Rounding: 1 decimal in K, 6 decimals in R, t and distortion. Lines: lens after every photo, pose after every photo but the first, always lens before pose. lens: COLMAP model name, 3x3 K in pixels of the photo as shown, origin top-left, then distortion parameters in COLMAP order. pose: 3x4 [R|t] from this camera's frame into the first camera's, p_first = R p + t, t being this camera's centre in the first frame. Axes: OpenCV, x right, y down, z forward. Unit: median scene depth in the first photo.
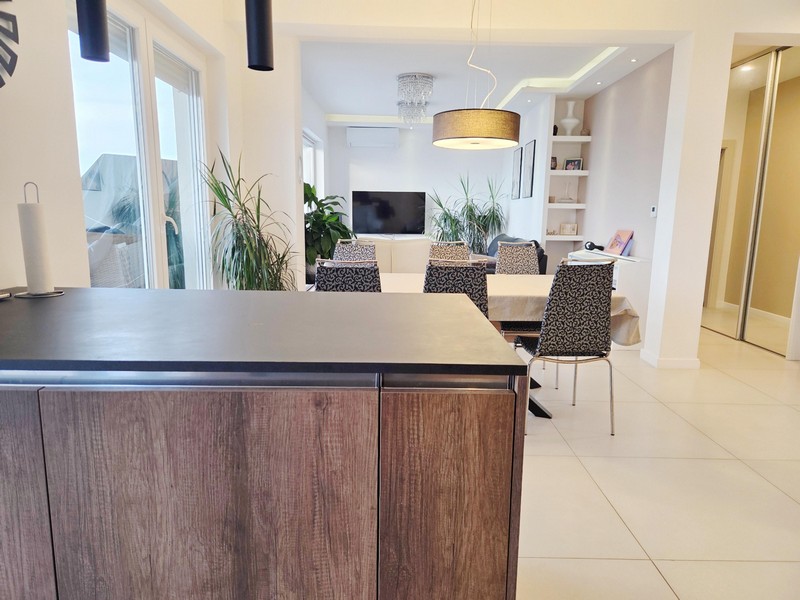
lens RADIAL K [[538.9, 0, 400.0], [0, 538.9, 300.0], [0, 0, 1]] dist [0.040212, -0.005719]
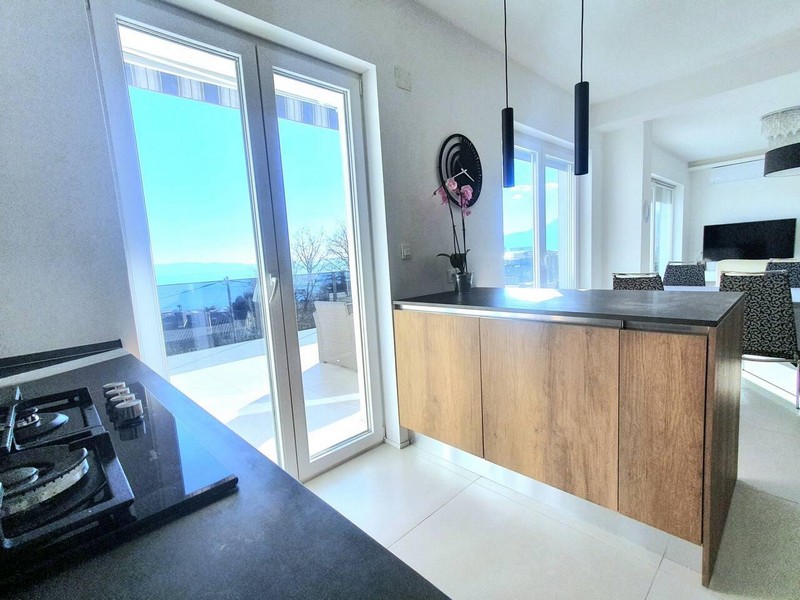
lens RADIAL K [[373.3, 0, 404.5], [0, 373.3, 300.9], [0, 0, 1]] dist [0.004114, 0.000109]
pose [[0.695049, 0.029128, -0.718372, 0.379144], [-0.046435, 0.998911, -0.004425, 0.101490], [0.717461, 0.036433, 0.695645, -0.511195]]
